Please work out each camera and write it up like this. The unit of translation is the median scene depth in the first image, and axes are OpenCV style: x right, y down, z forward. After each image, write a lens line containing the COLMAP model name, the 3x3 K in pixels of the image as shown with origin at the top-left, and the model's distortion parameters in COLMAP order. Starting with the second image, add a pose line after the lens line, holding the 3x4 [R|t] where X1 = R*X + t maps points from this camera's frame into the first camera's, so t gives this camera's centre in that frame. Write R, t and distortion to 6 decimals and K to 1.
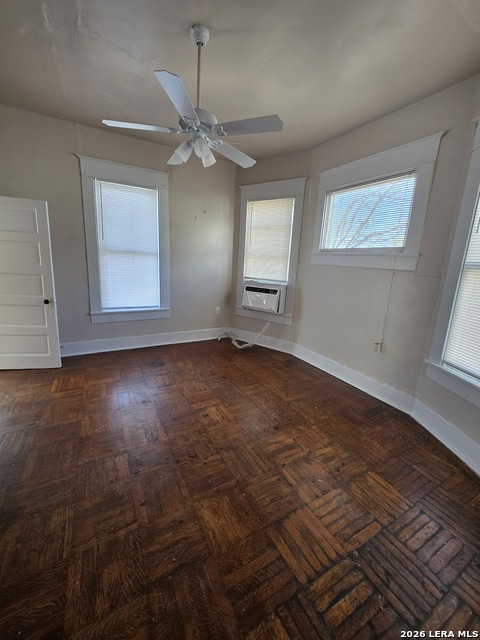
lens RADIAL K [[256.1, 0, 239.8], [0, 256.1, 321.2], [0, 0, 1]] dist [0.004419, -0.000102]
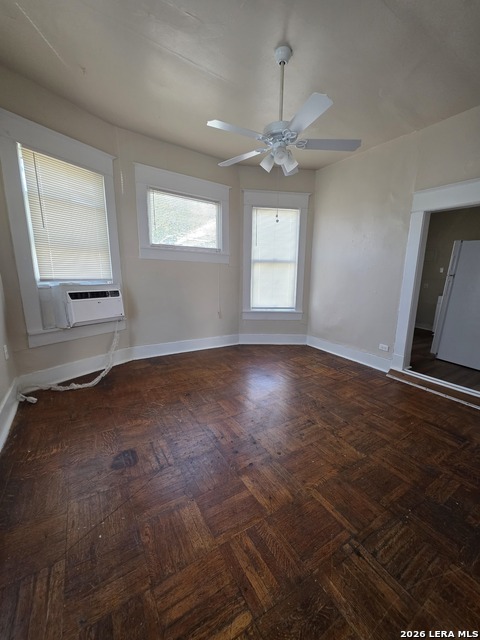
lens RADIAL K [[256.1, 0, 240.9], [0, 256.1, 324.3], [0, 0, 1]] dist [0.004419, -0.000102]
pose [[-0.065976, -0.253013, 0.965211, -0.887418], [0.198244, 0.944711, 0.261191, -0.200595], [-0.977930, 0.208579, -0.012170, 0.841287]]
